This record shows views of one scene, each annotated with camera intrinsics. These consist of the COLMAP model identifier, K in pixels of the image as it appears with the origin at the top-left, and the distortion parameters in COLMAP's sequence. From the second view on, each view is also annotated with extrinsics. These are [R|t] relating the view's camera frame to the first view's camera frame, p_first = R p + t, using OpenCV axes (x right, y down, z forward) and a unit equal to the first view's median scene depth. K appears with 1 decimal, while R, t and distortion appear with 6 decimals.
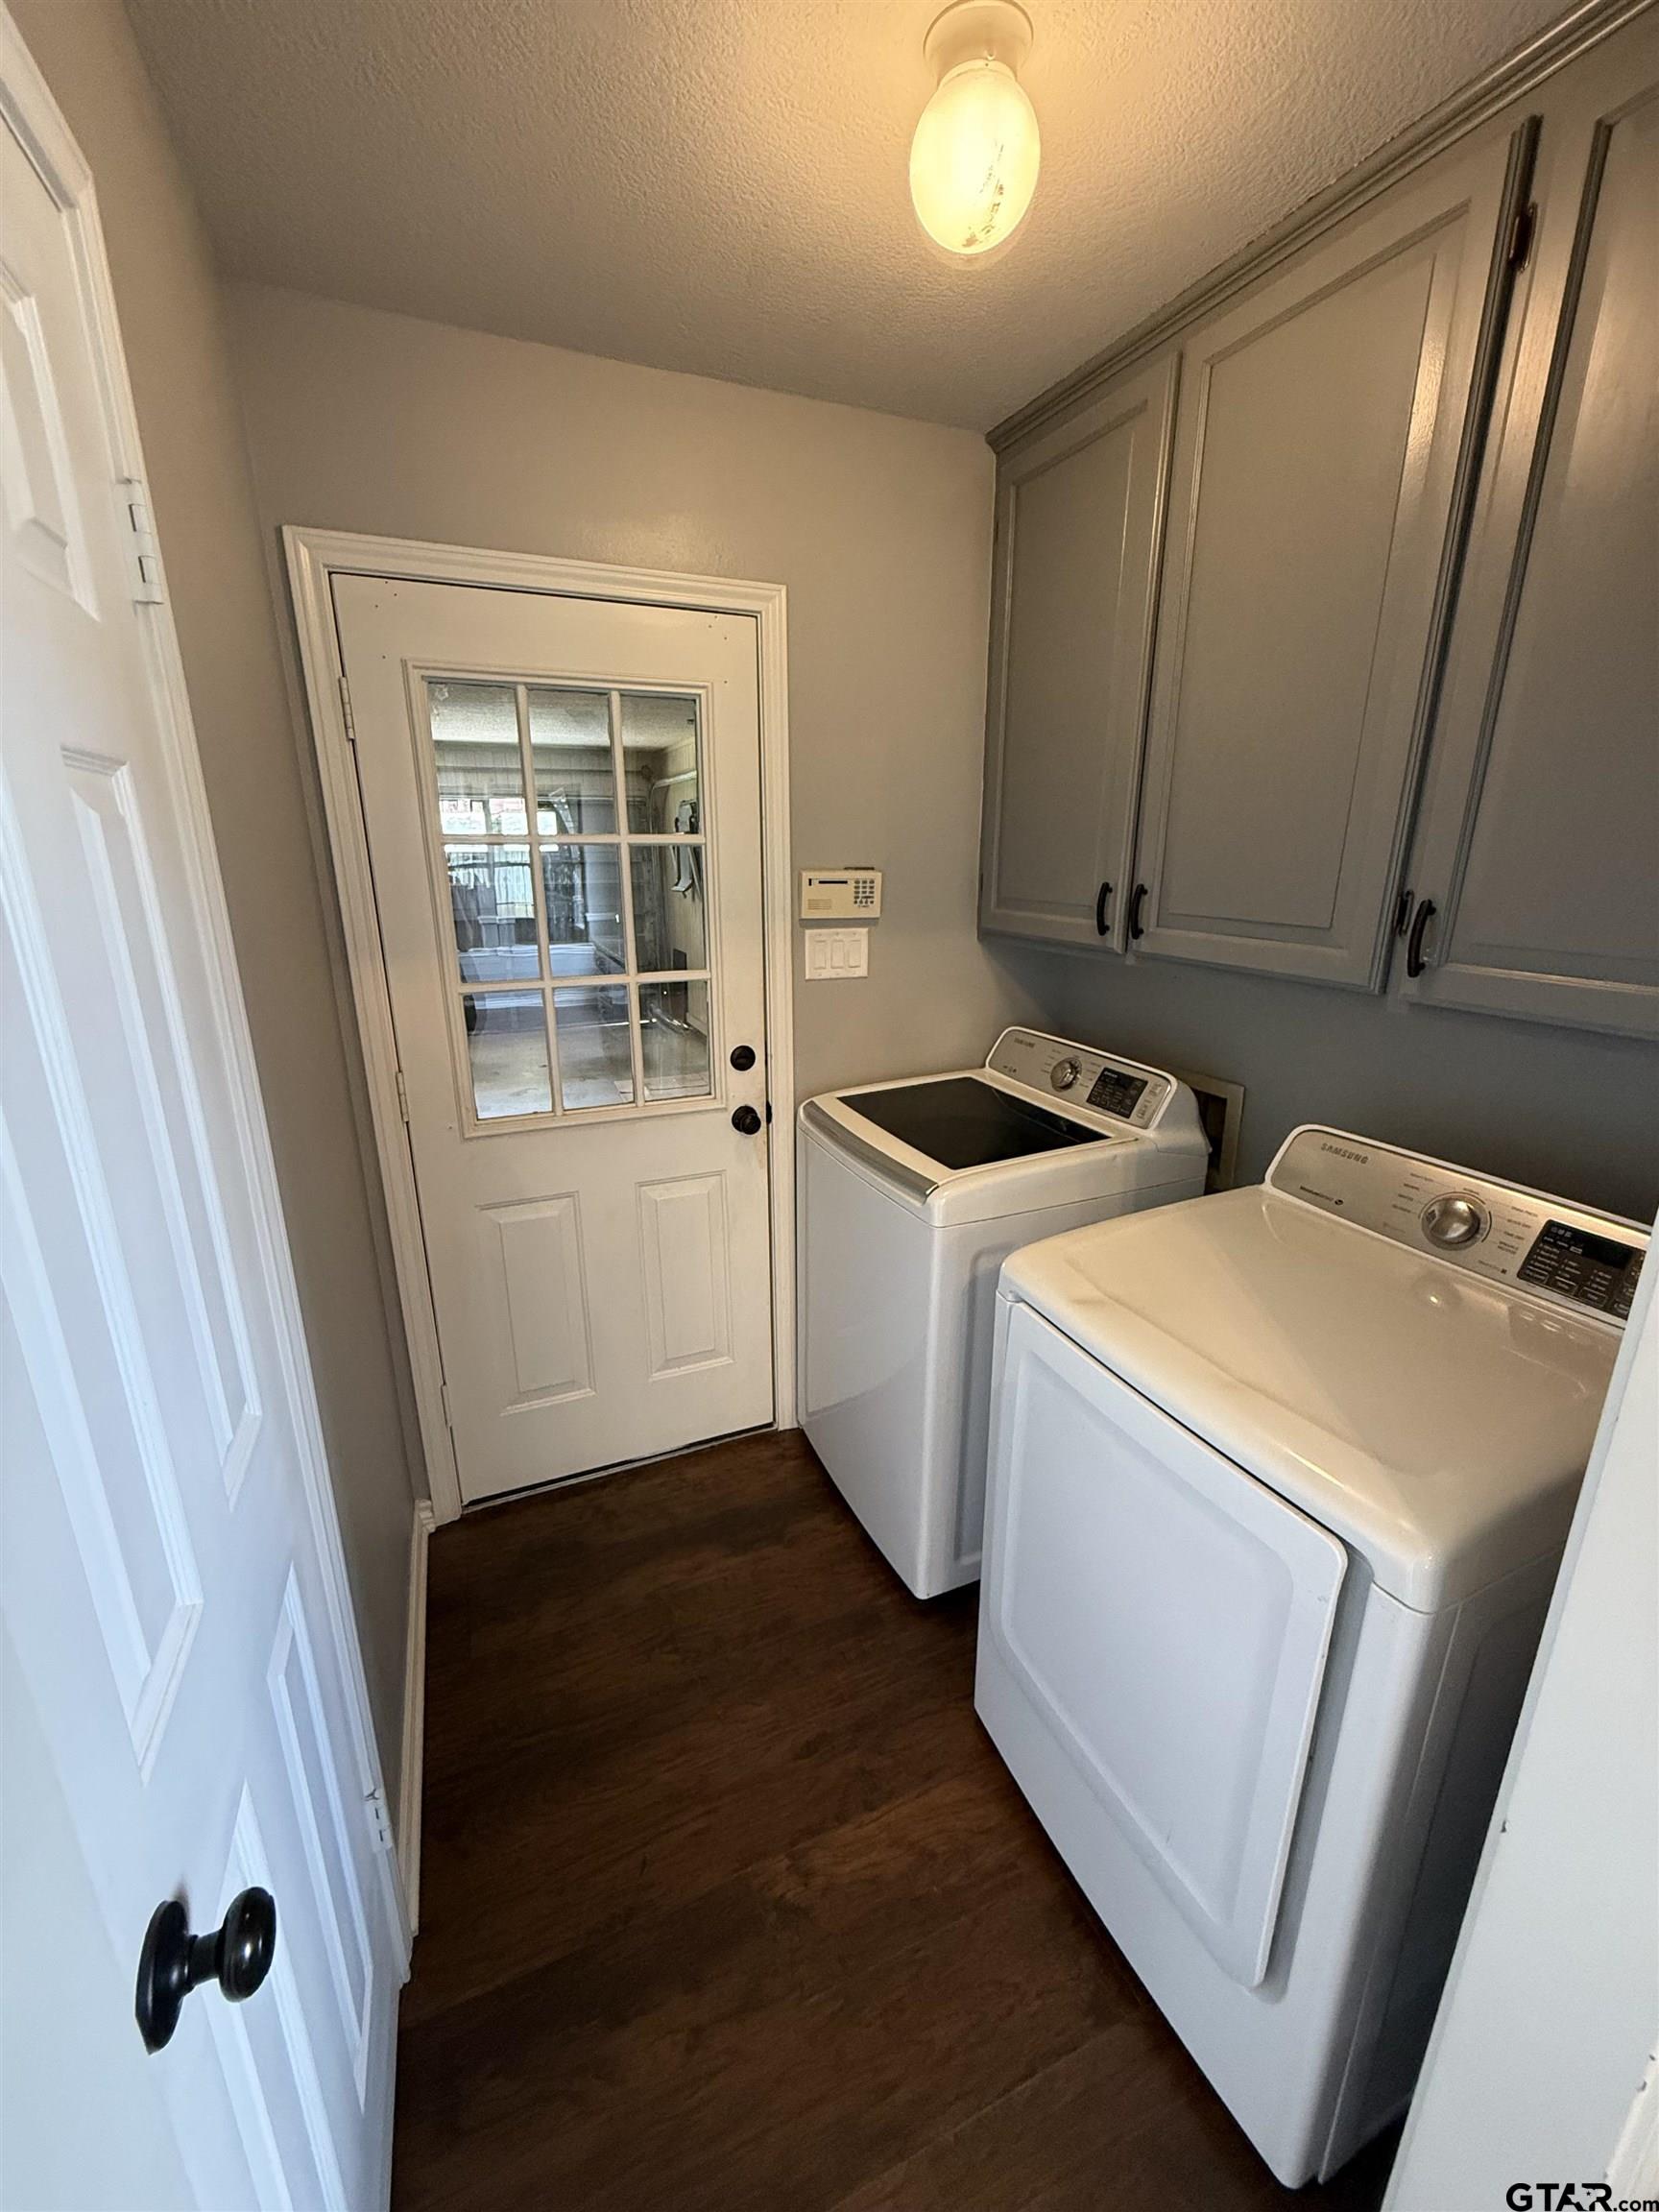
lens RADIAL K [[879.7, 0, 821.6], [0, 879.7, 1103.3], [0, 0, 1]] dist [-0.001483, 0.000262]
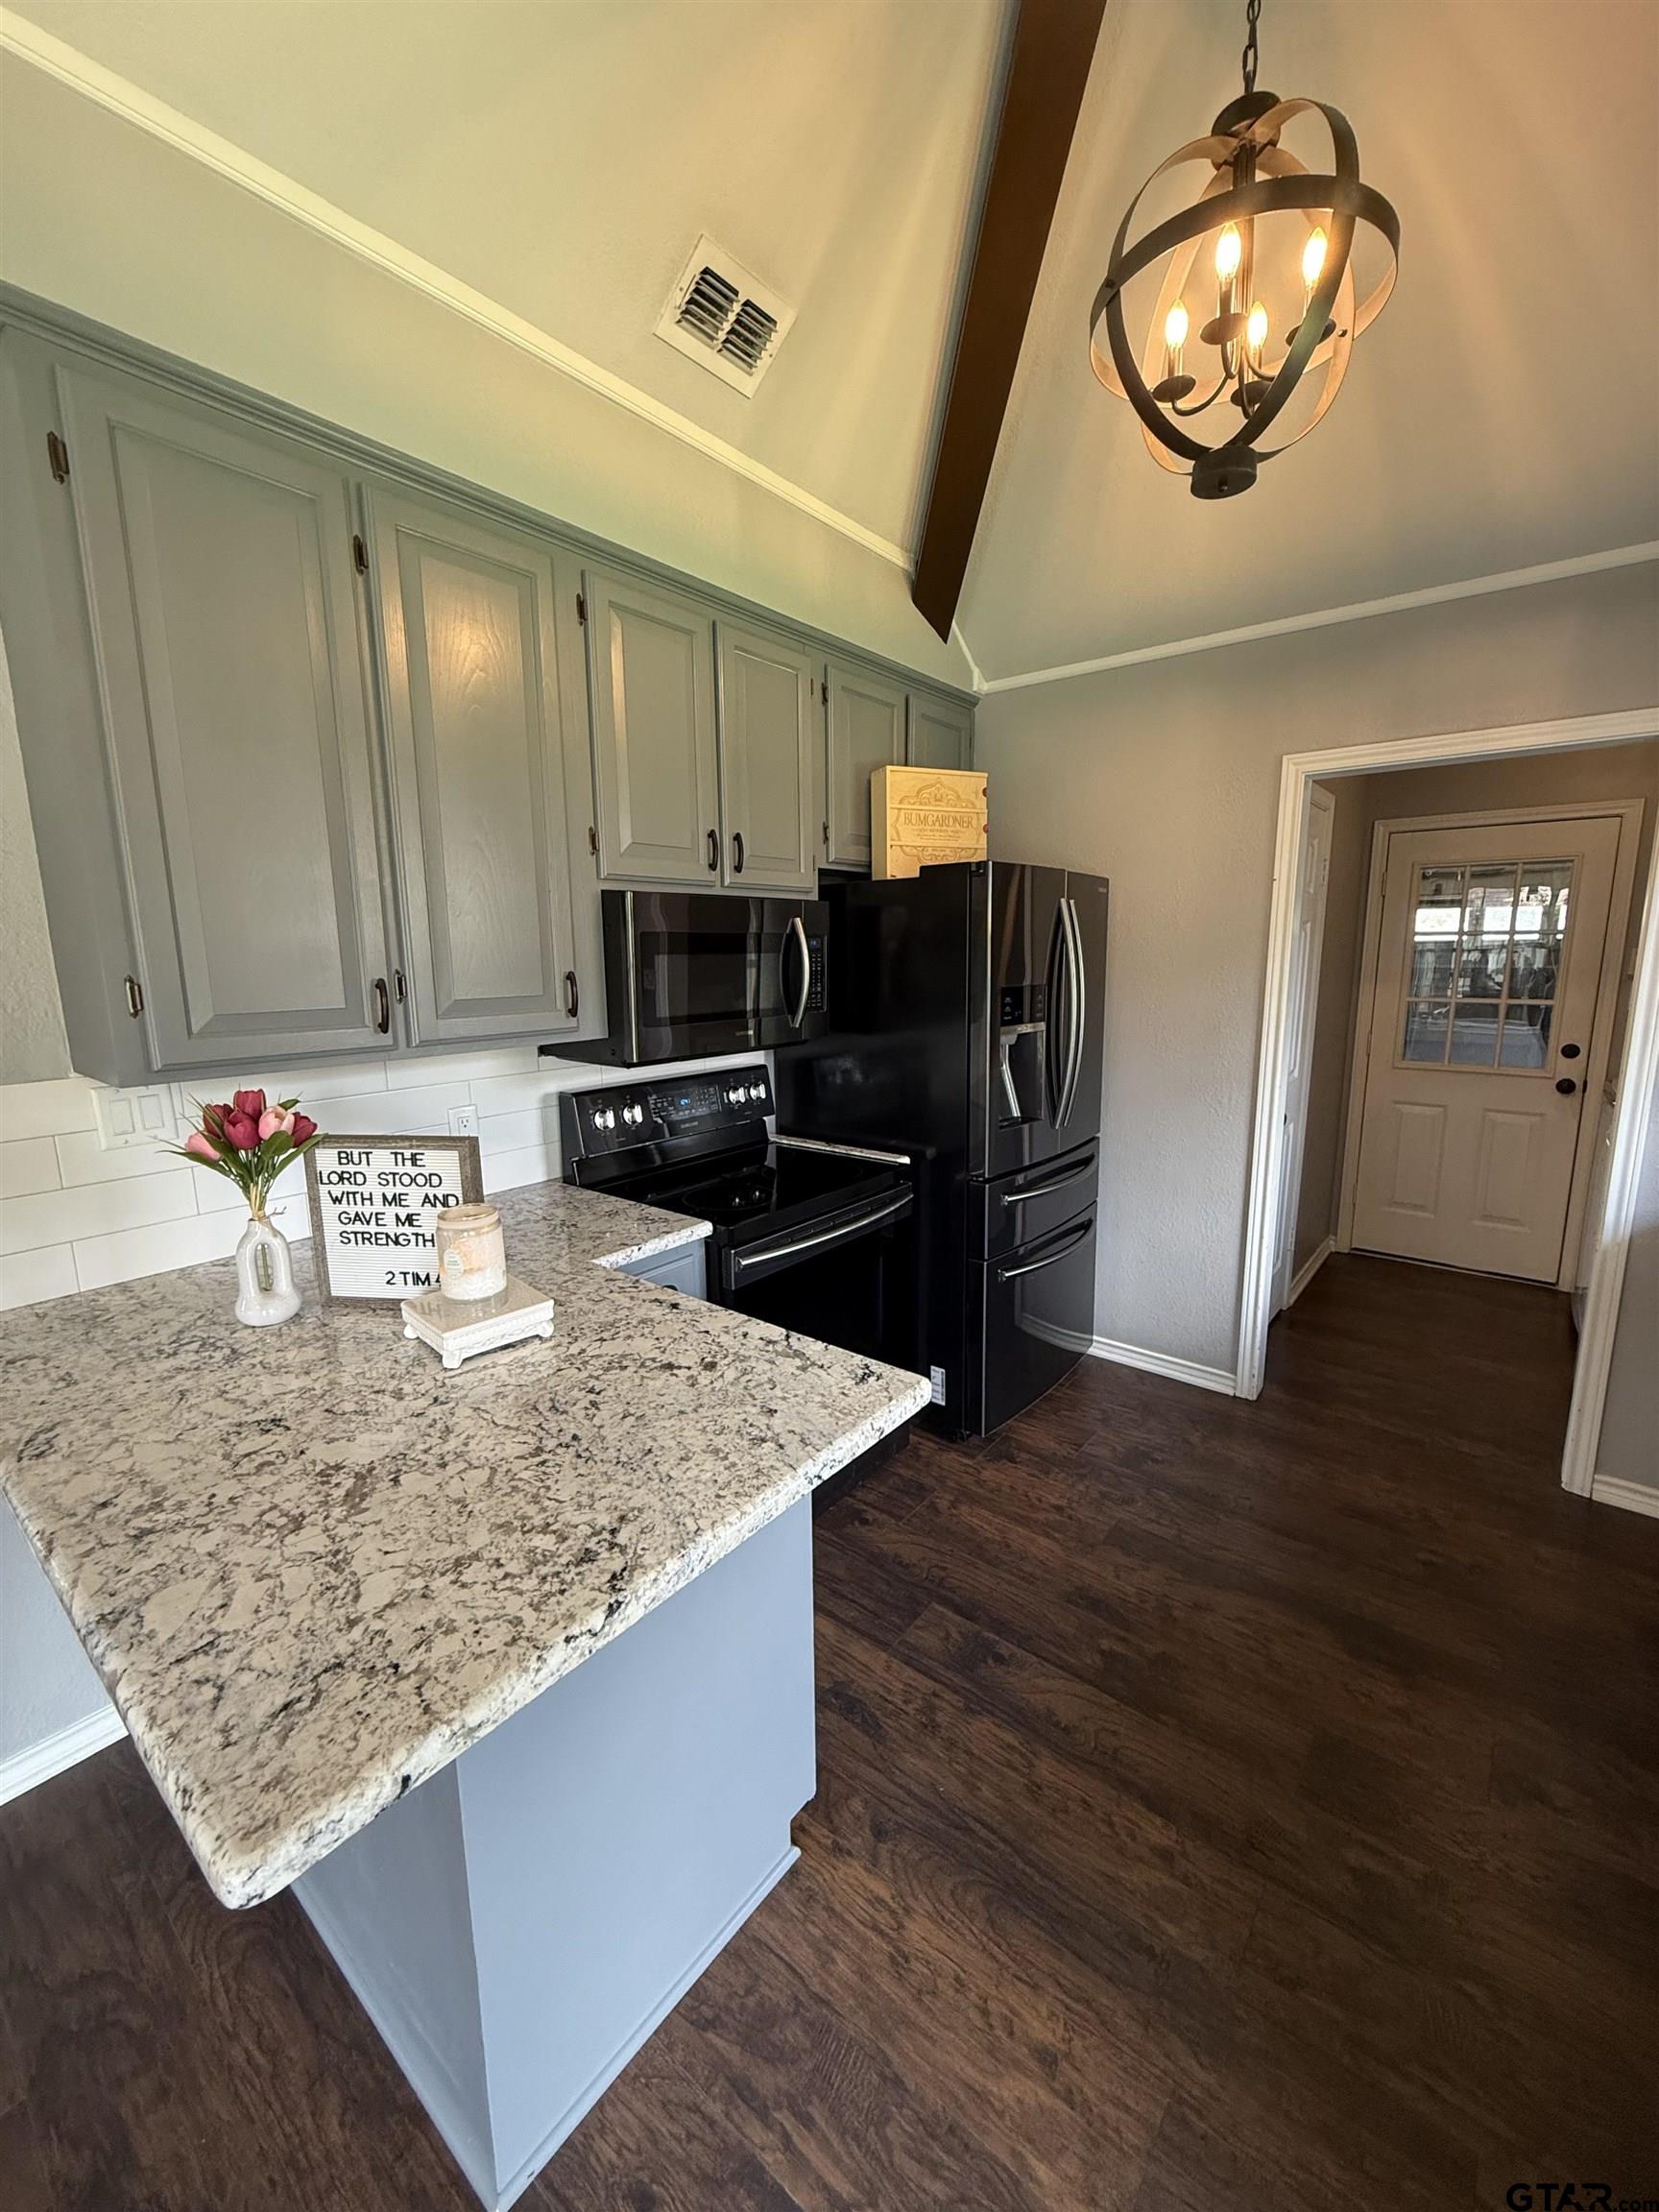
lens RADIAL K [[879.7, 0, 832.3], [0, 879.7, 1104.4], [0, 0, 1]] dist [-0.001483, 0.000262]
pose [[0.473224, 0.156301, -0.866965, 0.761916], [-0.235953, 0.970665, 0.046204, 0.323344], [0.848755, 0.182699, 0.496222, -1.131081]]
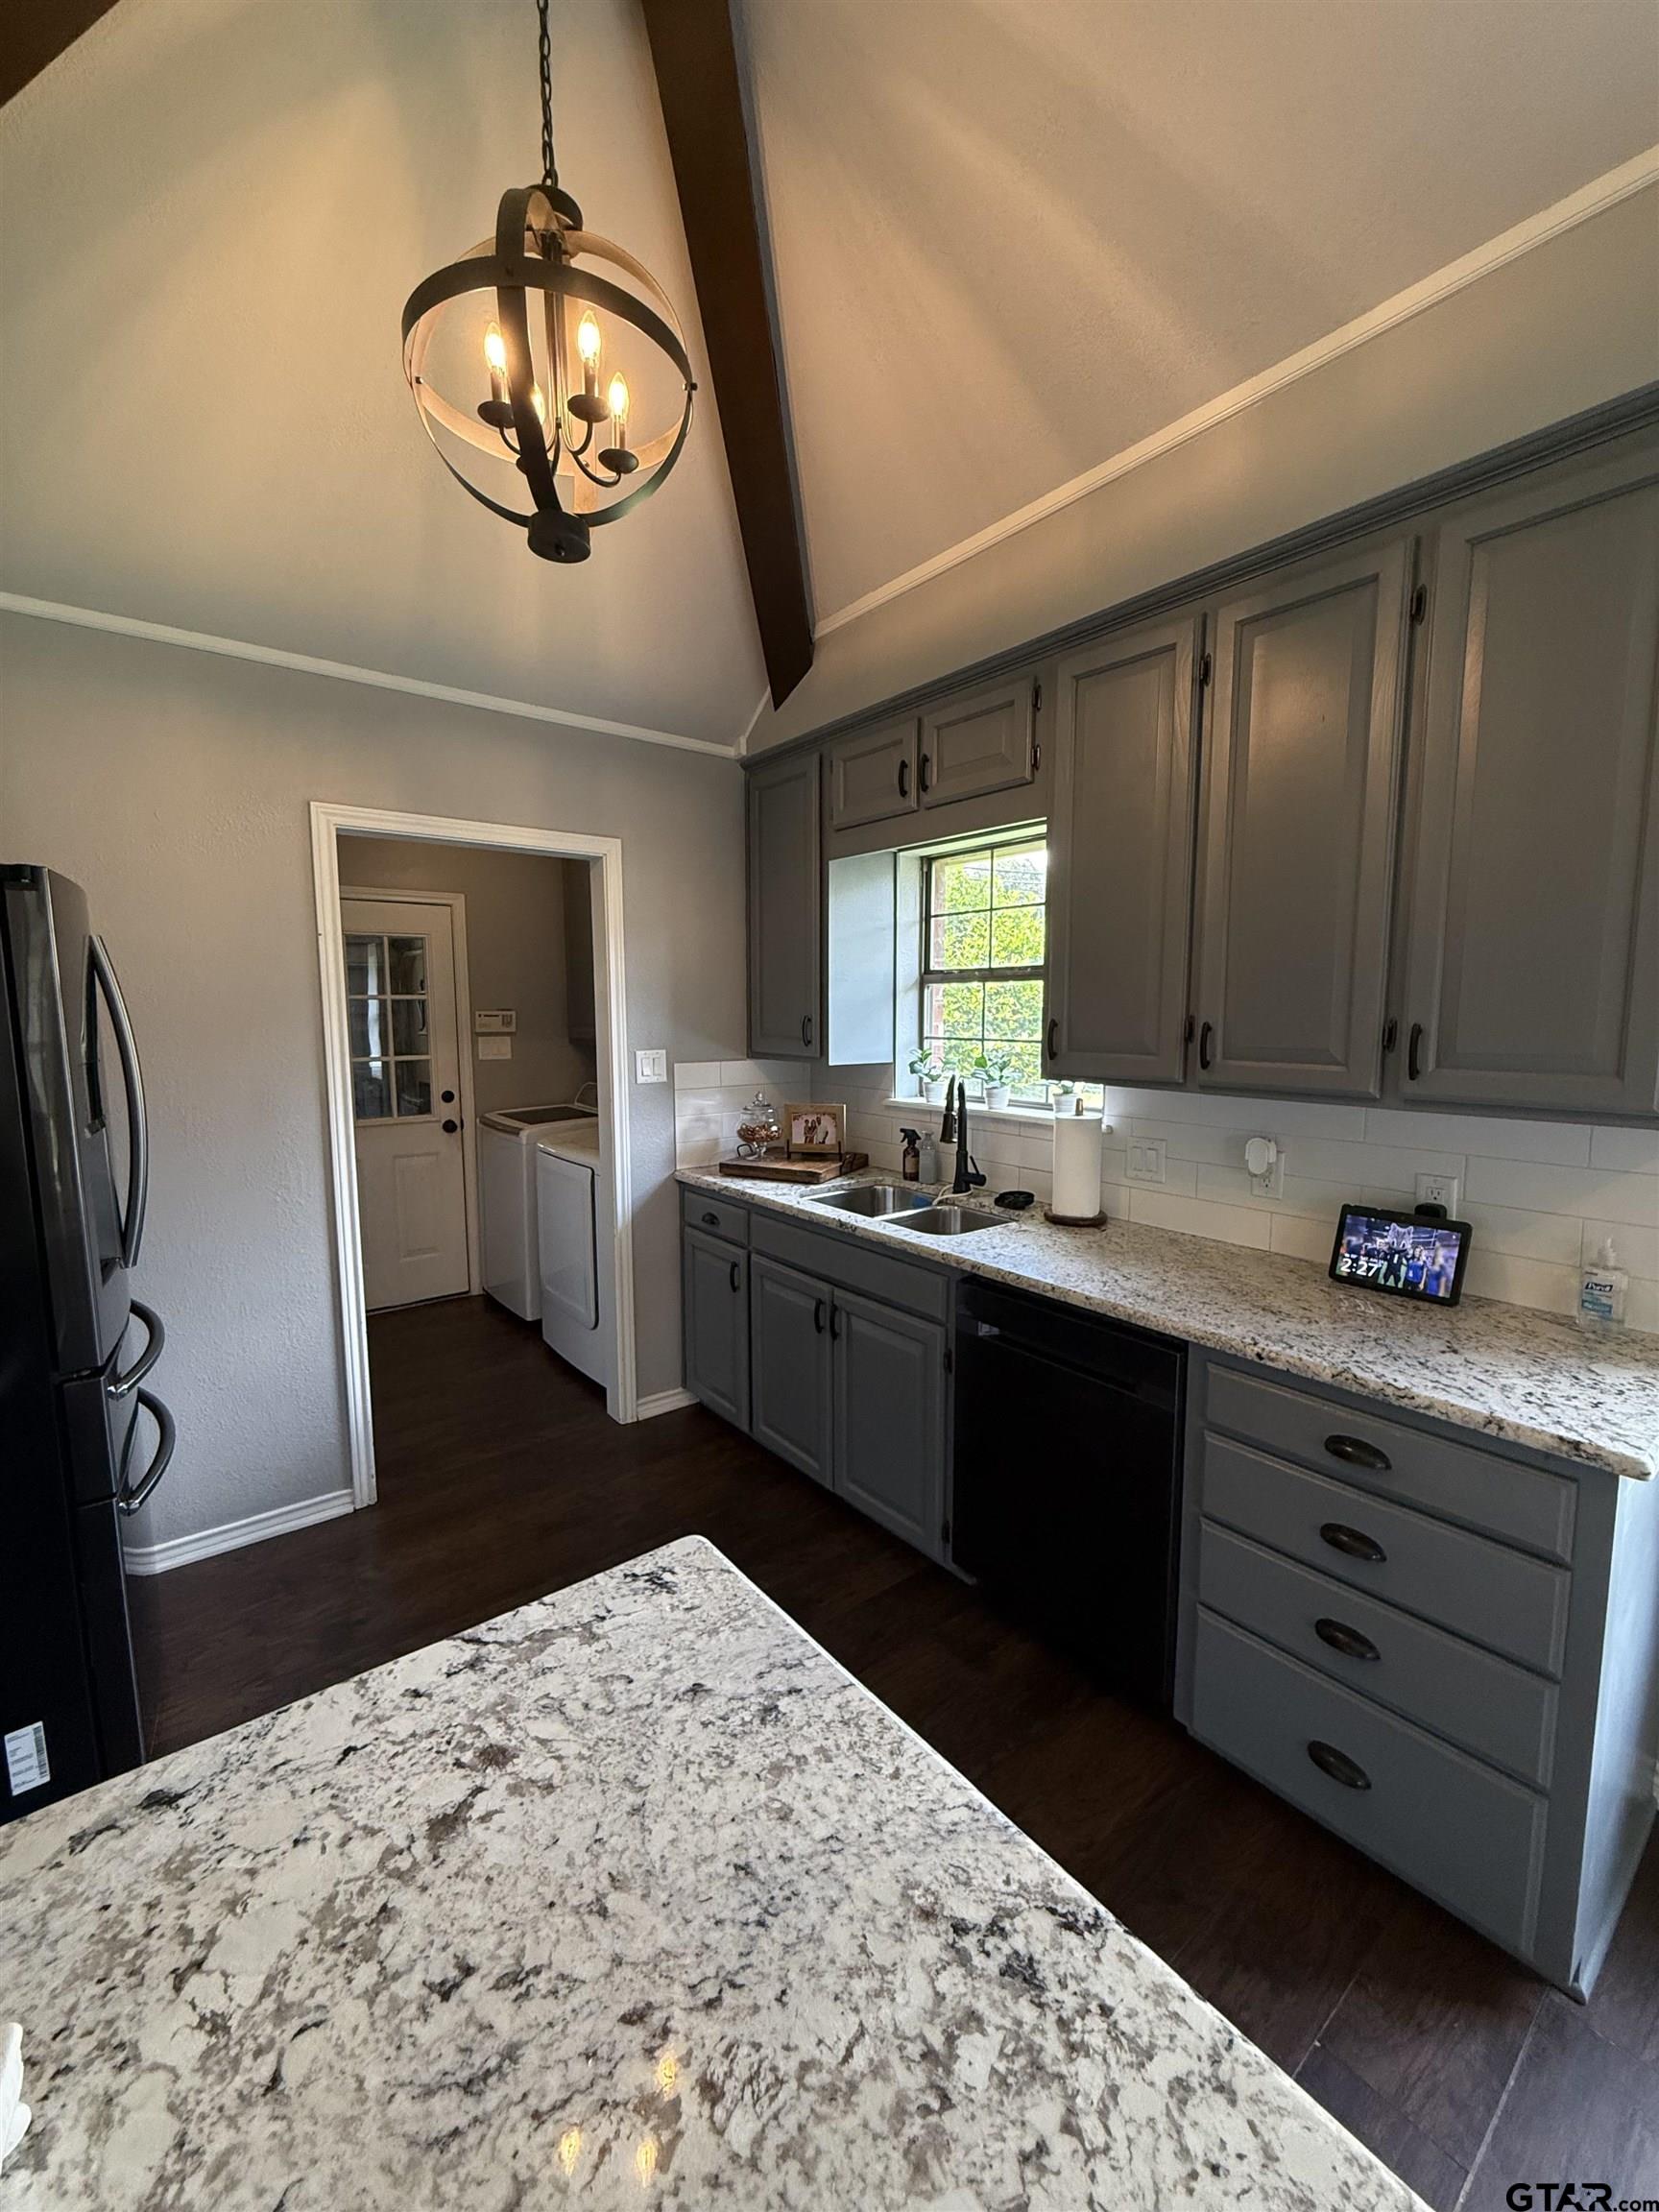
lens RADIAL K [[879.7, 0, 835.5], [0, 879.7, 1102.0], [0, 0, 1]] dist [-0.001483, 0.000262]
pose [[0.965542, -0.027537, 0.258785, 0.264986], [0.070968, 0.984559, -0.160021, 0.368021], [-0.250383, 0.172873, 0.952588, -1.256290]]
